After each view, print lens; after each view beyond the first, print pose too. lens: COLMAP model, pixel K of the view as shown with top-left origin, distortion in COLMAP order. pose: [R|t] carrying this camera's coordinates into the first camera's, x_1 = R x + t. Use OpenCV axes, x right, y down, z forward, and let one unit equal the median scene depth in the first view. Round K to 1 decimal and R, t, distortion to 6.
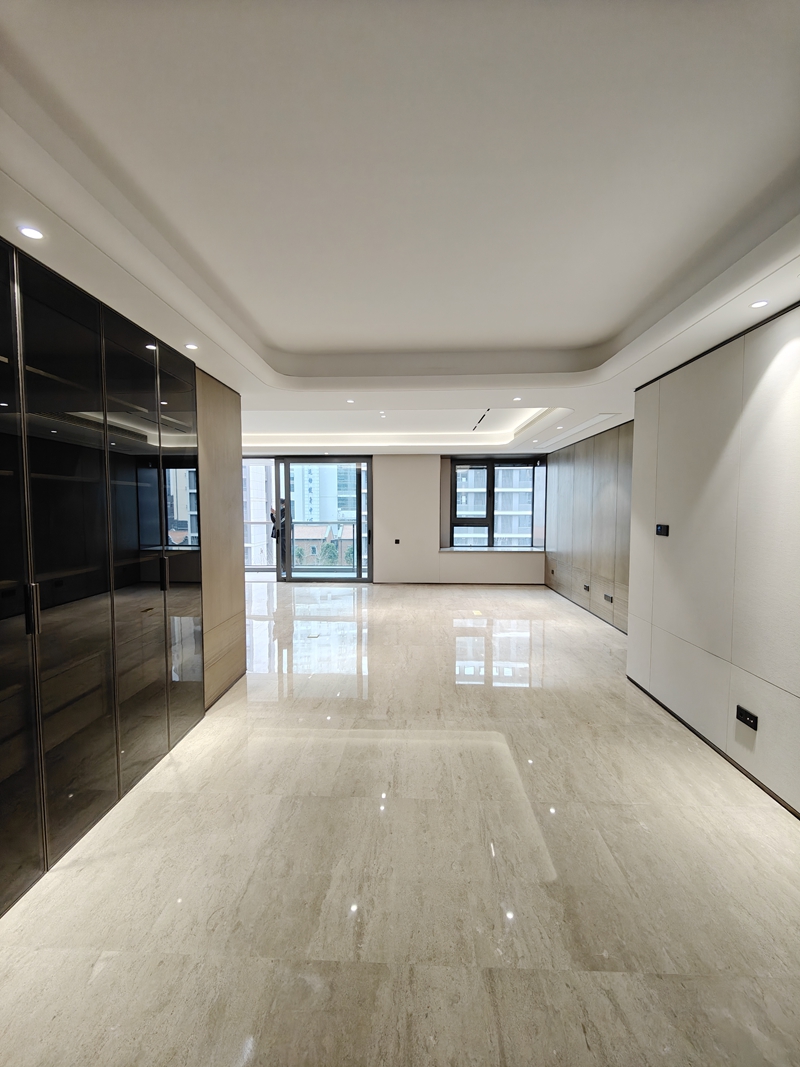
lens RADIAL K [[469.9, 0, 400.0], [0, 469.9, 533.5], [0, 0, 1]] dist [-0.004700, -0.000213]
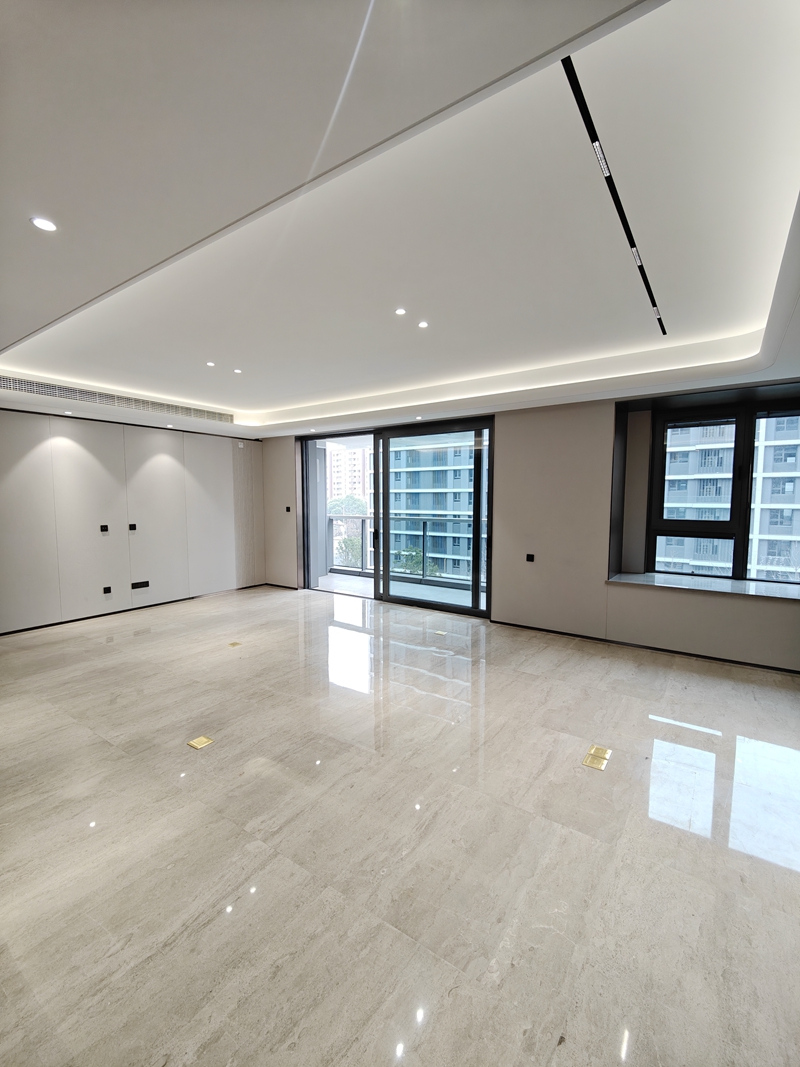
lens RADIAL K [[455.9, 0, 404.6], [0, 455.9, 541.4], [0, 0, 1]] dist [-0.003569, -0.000356]
pose [[0.839263, 0.056023, -0.540831, 0.169575], [-0.034846, 0.998175, 0.049323, -0.026379], [0.542607, -0.022549, 0.839684, 0.421896]]
